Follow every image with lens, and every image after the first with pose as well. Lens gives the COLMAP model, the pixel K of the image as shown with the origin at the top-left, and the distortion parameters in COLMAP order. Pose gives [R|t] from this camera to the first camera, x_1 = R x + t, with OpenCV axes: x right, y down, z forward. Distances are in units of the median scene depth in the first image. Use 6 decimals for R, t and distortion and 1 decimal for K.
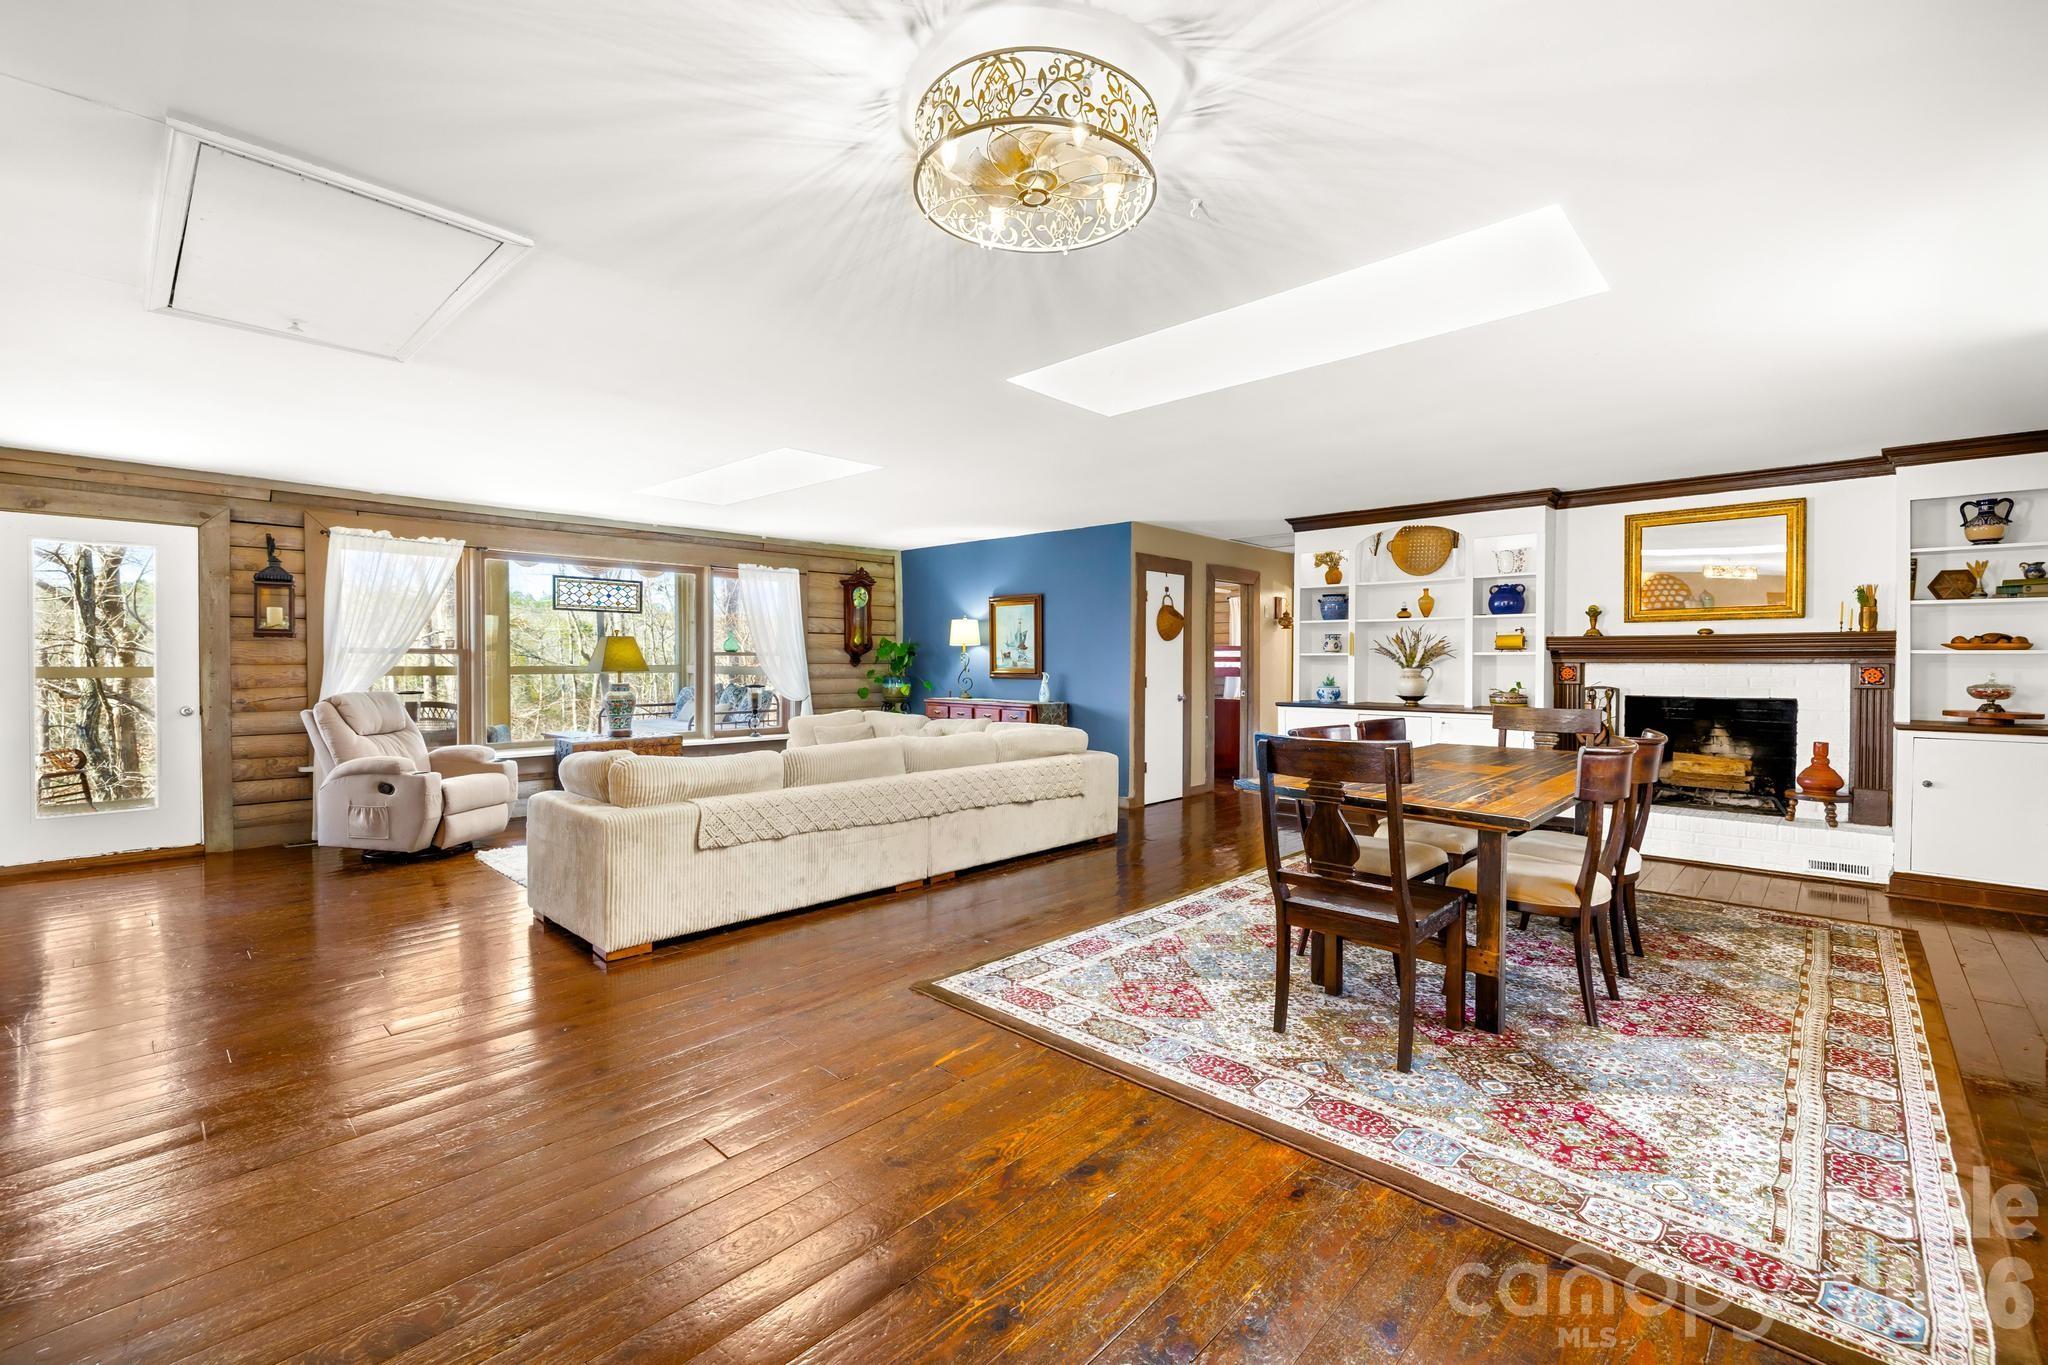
lens RADIAL K [[860.1, 0, 1018.5], [0, 860.1, 658.0], [0, 0, 1]] dist [0.001418, 0.000121]
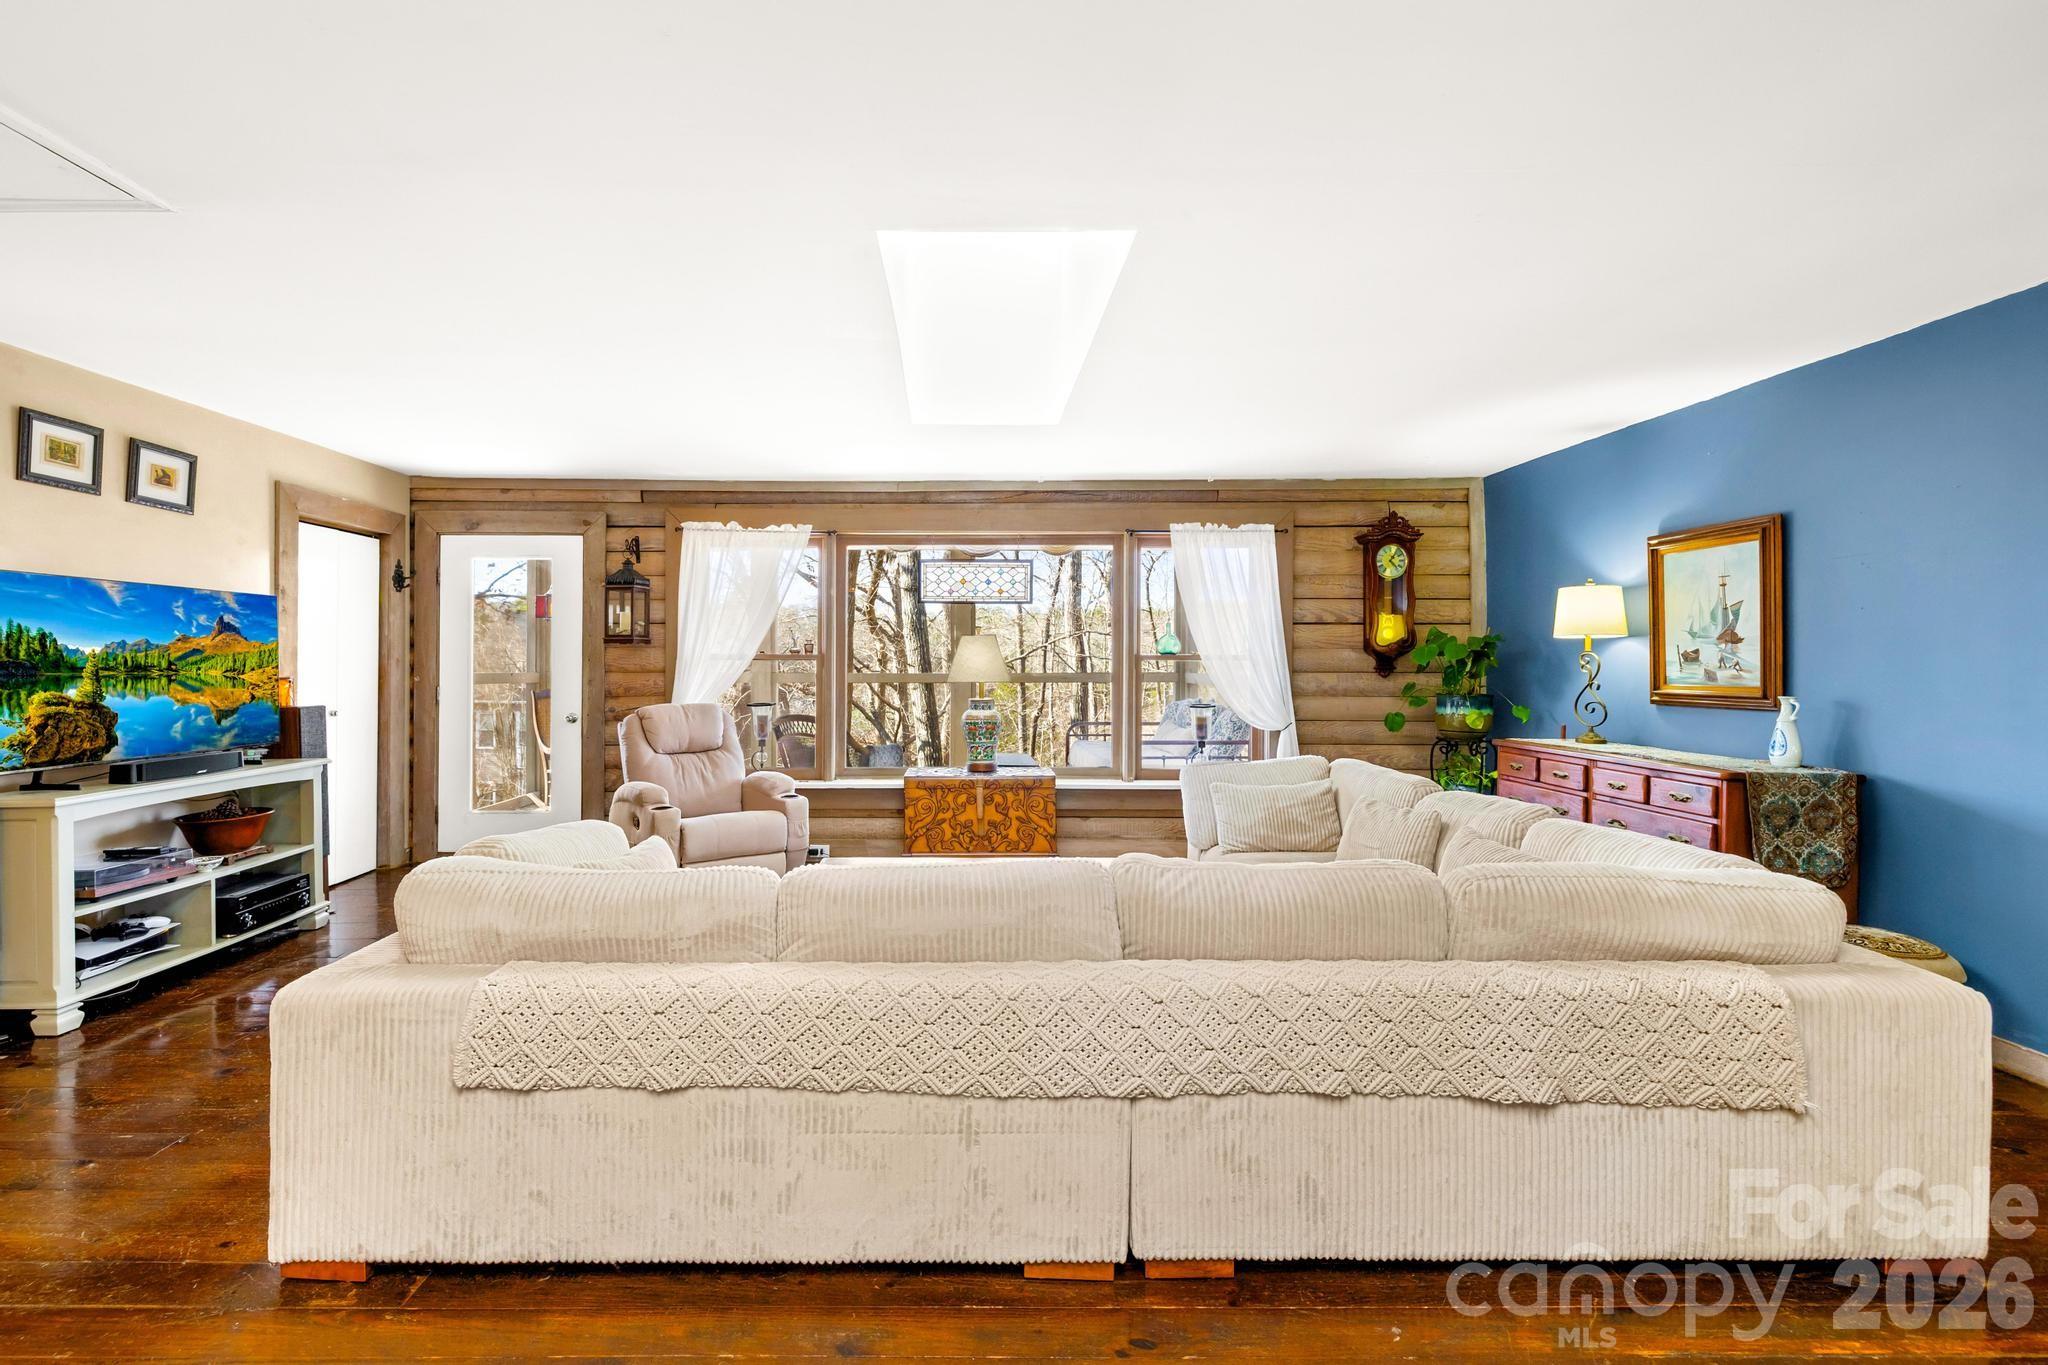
lens RADIAL K [[860.1, 0, 1018.5], [0, 860.1, 658.0], [0, 0, 1]] dist [0.001418, 0.000121]
pose [[0.686374, -0.006306, -0.727222, 0.078199], [0.003143, 0.999979, -0.005705, -0.000859], [0.727242, 0.001630, 0.686379, 0.424517]]
